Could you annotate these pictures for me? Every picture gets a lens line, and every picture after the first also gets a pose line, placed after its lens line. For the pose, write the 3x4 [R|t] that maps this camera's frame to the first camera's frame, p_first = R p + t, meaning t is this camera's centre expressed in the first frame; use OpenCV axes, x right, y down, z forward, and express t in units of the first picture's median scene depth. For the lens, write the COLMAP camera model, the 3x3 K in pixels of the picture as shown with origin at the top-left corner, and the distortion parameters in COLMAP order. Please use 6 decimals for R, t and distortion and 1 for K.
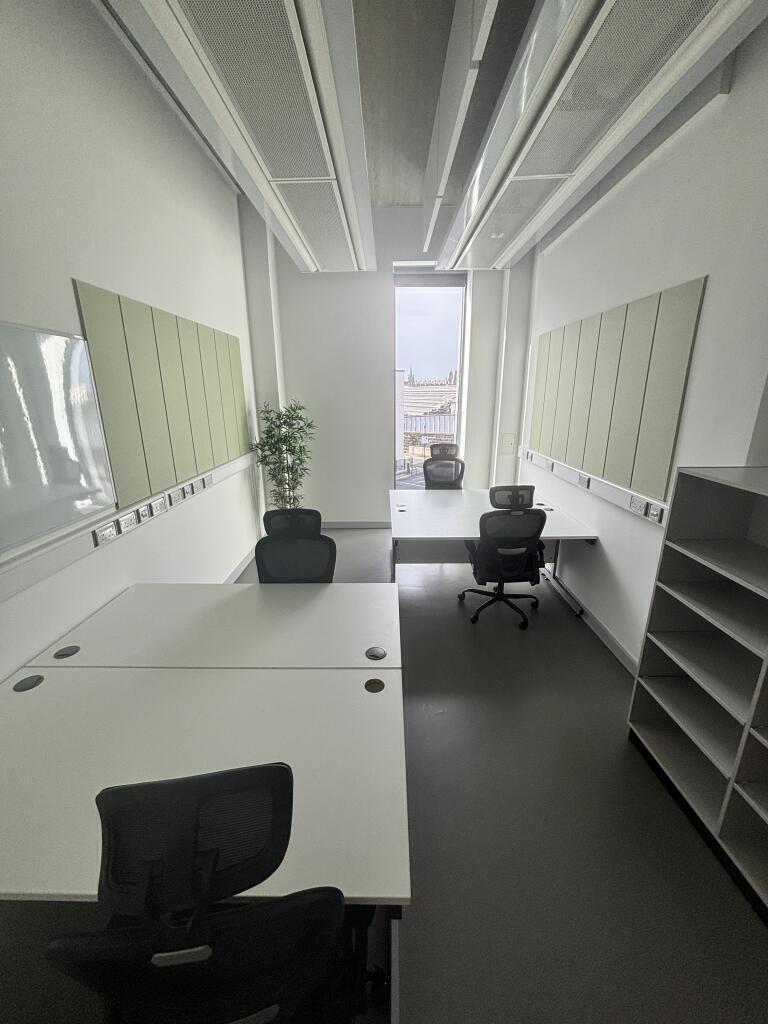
lens RADIAL K [[415.5, 0, 381.4], [0, 415.5, 513.7], [0, 0, 1]] dist [-0.000963, -0.000442]
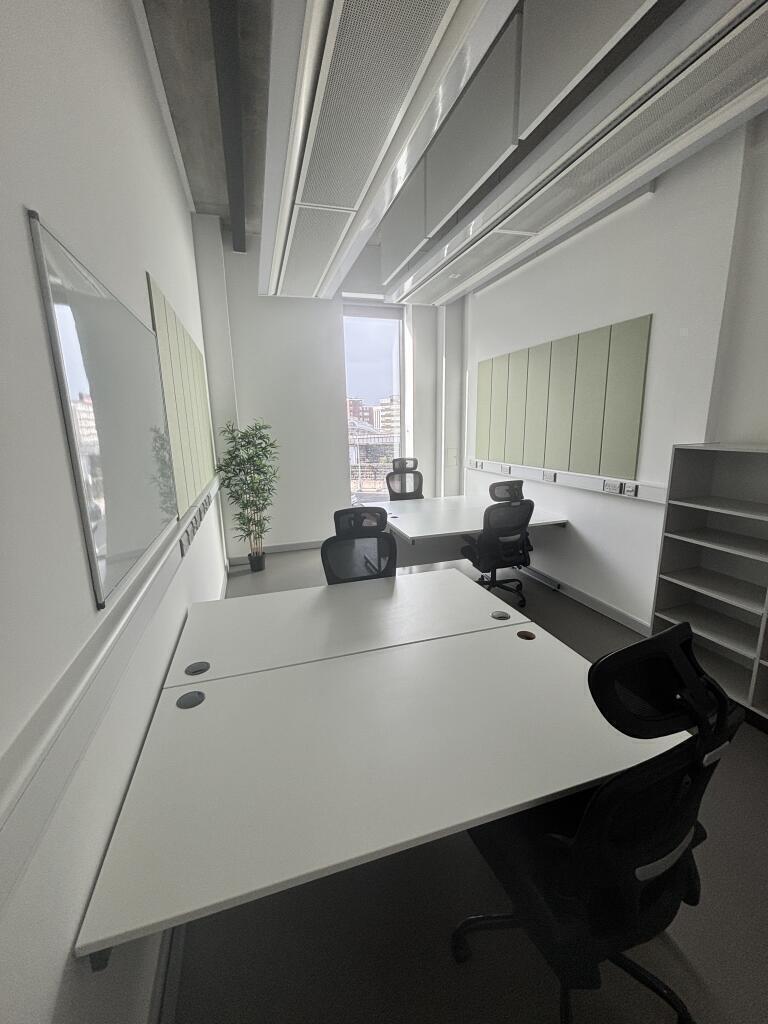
lens RADIAL K [[415.5, 0, 381.4], [0, 415.5, 513.7], [0, 0, 1]] dist [-0.000963, -0.000442]
pose [[0.950196, -0.077516, 0.301858, -0.363576], [0.101469, 0.992747, -0.064471, 0.059310], [-0.294671, 0.091890, 0.951170, 0.002596]]
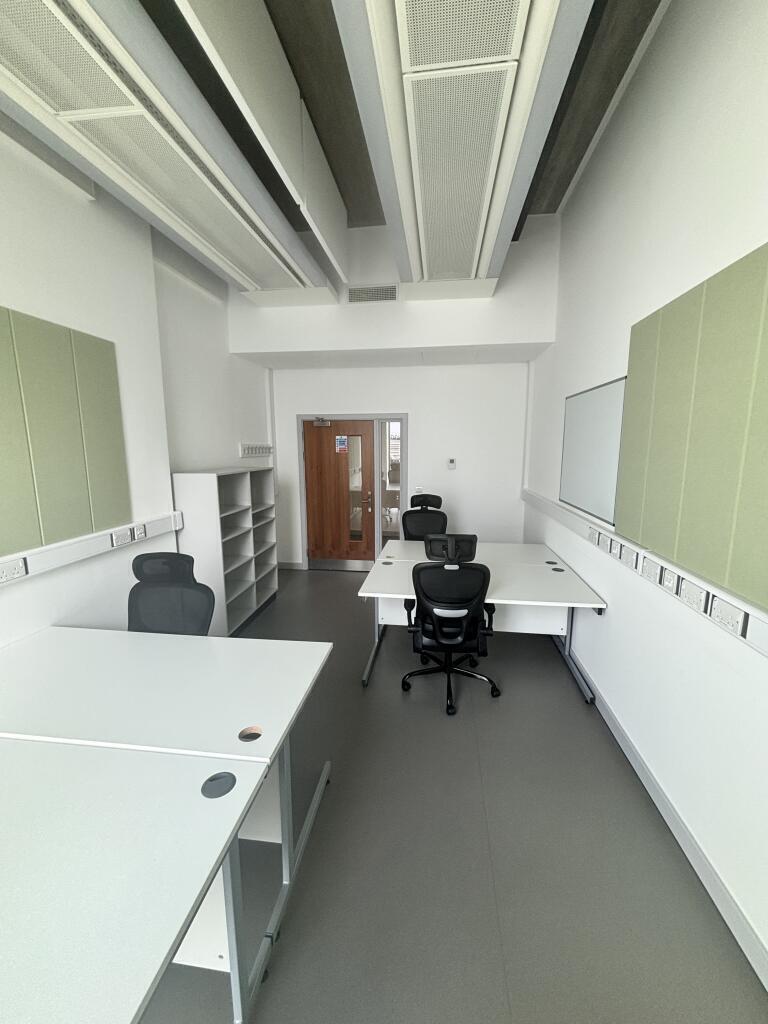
lens RADIAL K [[415.5, 0, 381.4], [0, 415.5, 513.7], [0, 0, 1]] dist [-0.000963, -0.000442]
pose [[-0.993228, -0.003805, 0.116122, -0.121148], [0.046950, 0.901077, 0.431110, -0.400594], [-0.106275, 0.433642, -0.894796, 1.495142]]
